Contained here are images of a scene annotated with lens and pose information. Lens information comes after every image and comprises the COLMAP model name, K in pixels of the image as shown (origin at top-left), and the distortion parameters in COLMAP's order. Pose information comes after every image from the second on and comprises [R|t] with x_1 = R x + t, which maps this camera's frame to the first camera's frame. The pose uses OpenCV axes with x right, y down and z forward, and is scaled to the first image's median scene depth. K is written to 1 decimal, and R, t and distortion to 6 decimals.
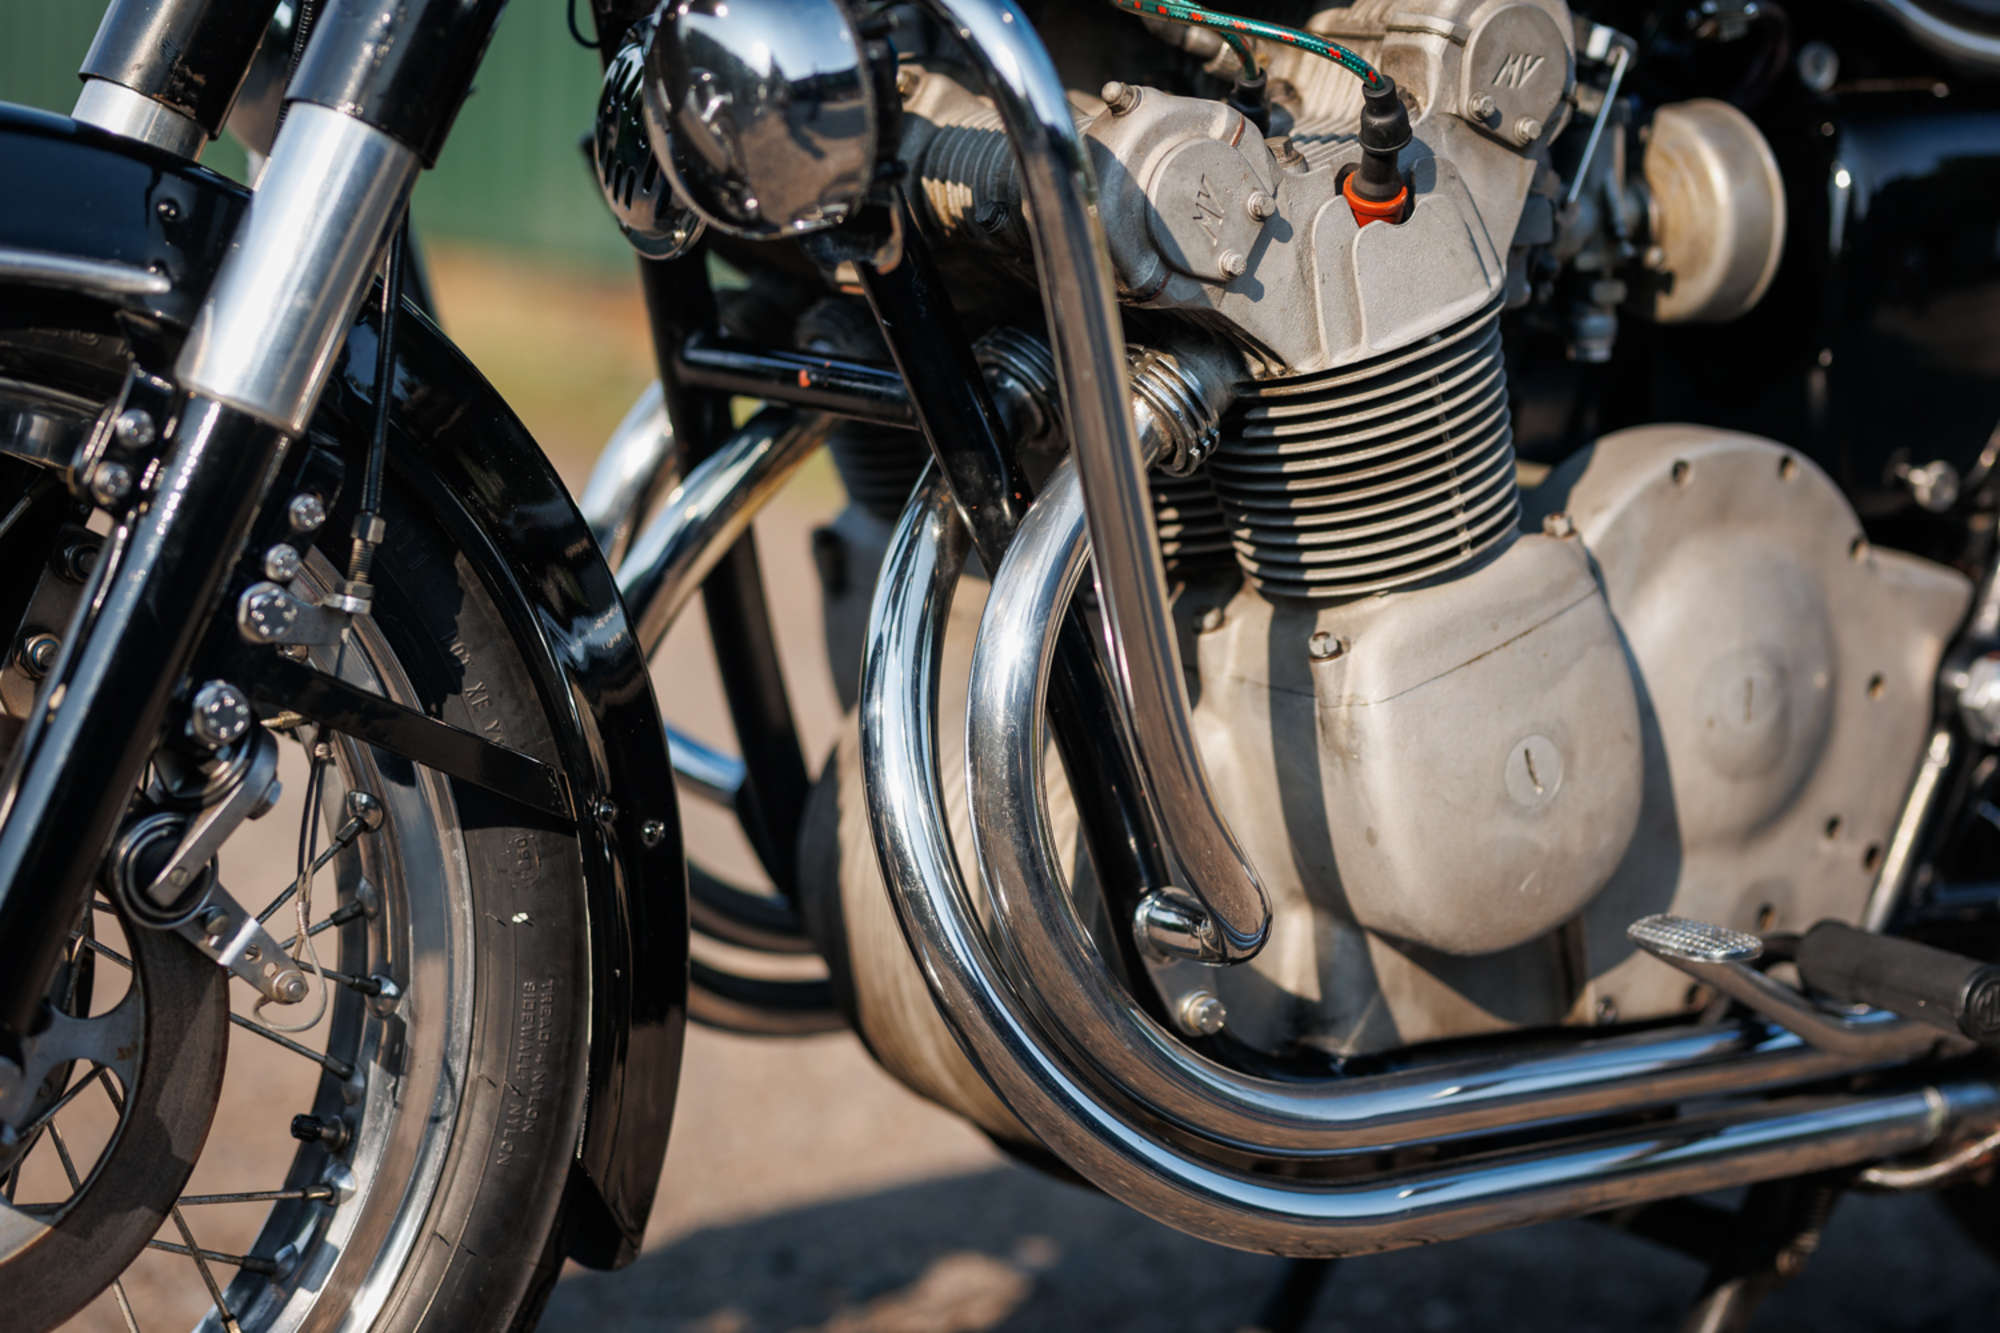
lens RADIAL K [[4822.2, 0, 1000.0], [0, 4822.2, 666.5], [0, 0, 1]] dist [-0.069425, 0.611452]
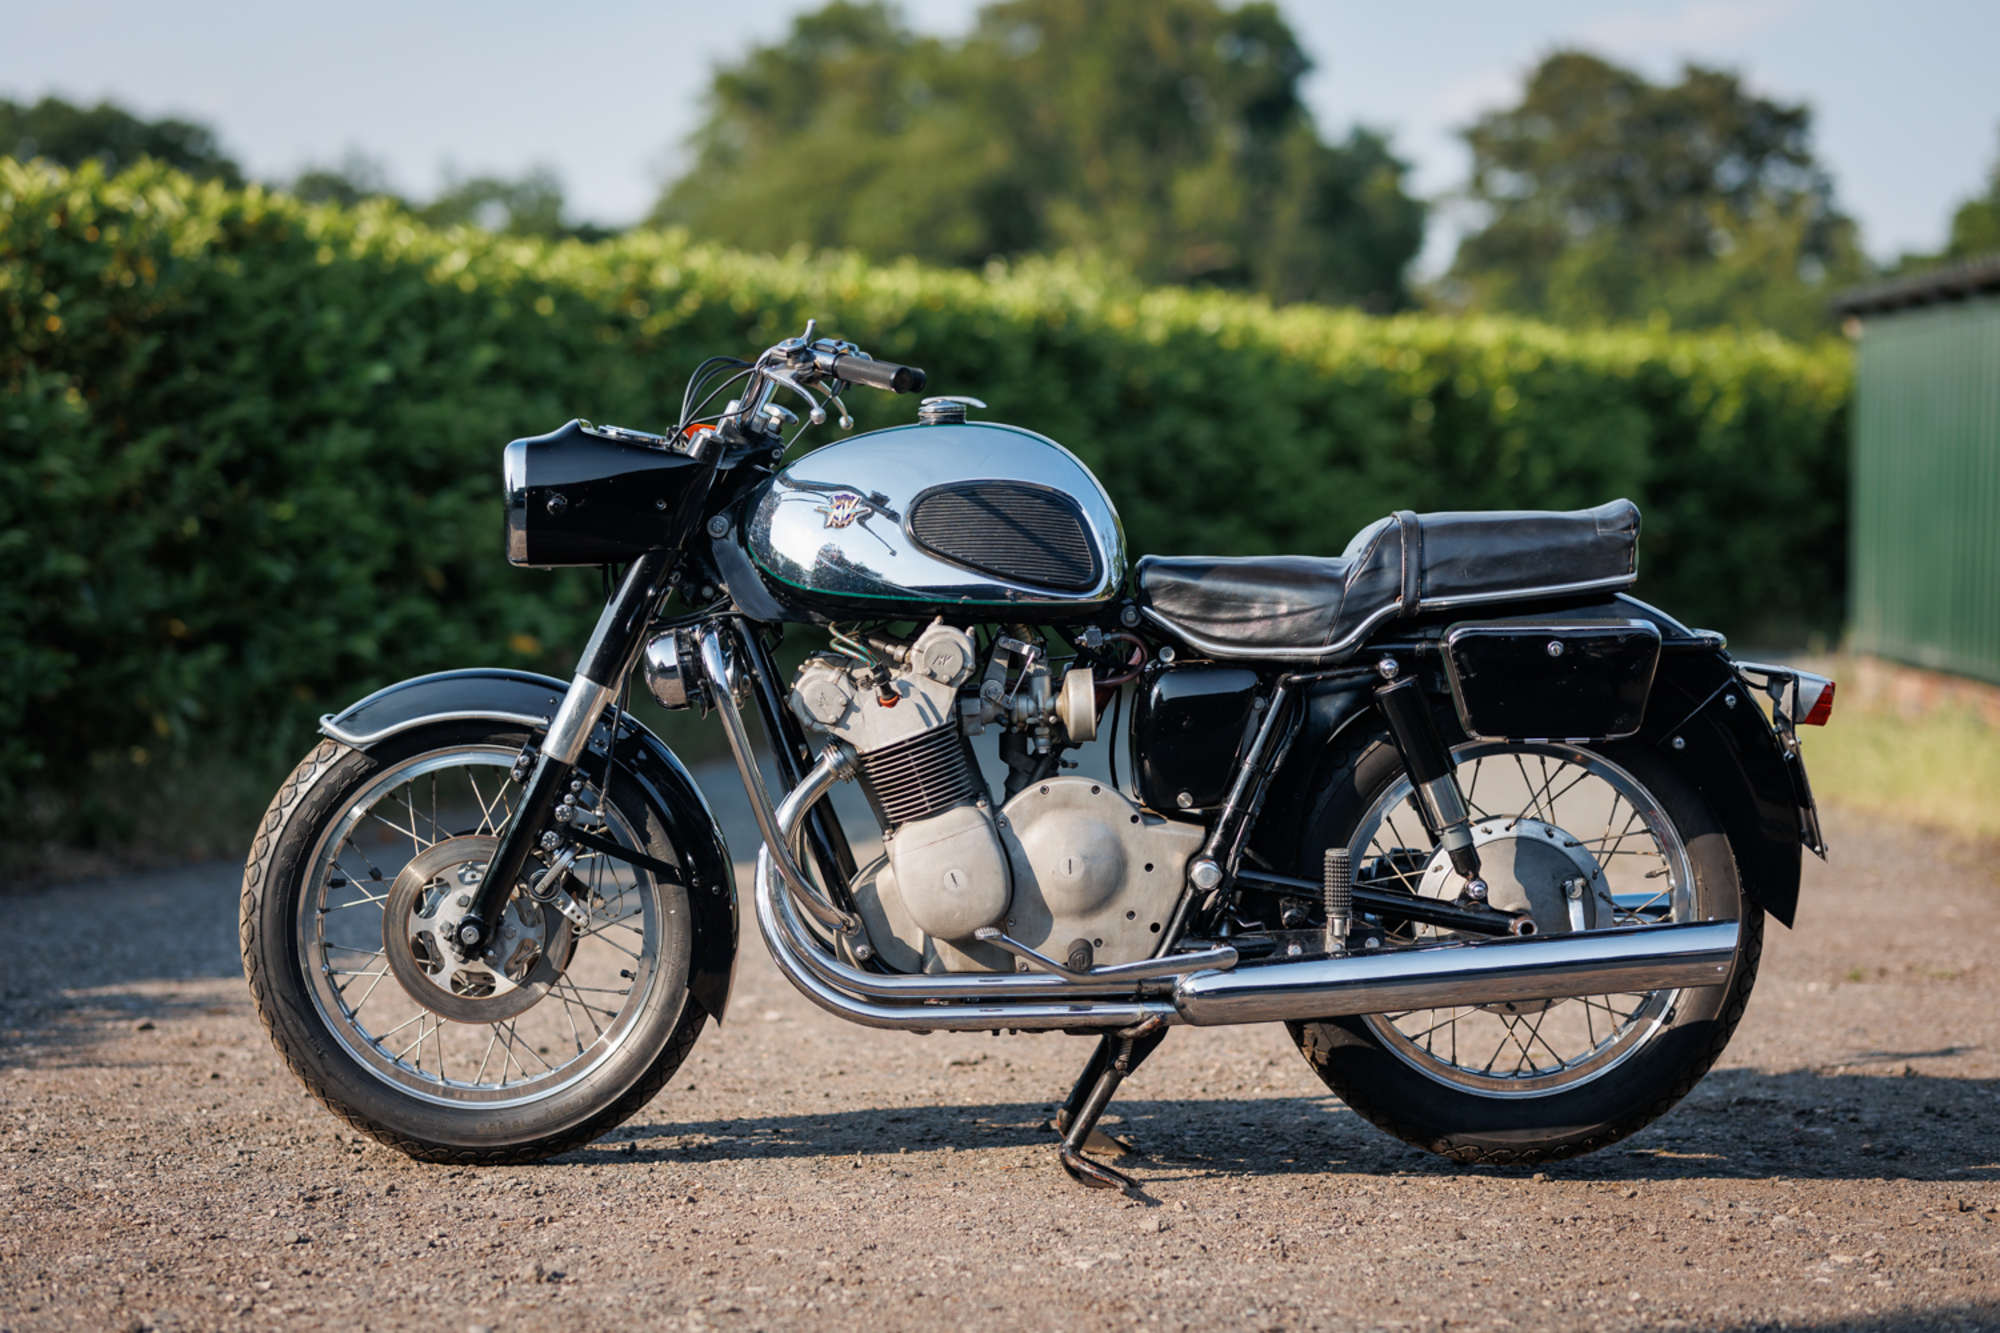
lens RADIAL K [[4822.2, 0, 1000.0], [0, 4822.2, 666.5], [0, 0, 1]] dist [-0.069425, 0.611452]
pose [[0.816566, -0.001572, -0.577250, 2.053465], [-0.059193, 0.994497, -0.086441, 0.161021], [0.574209, 0.104754, 0.811980, -1.637818]]
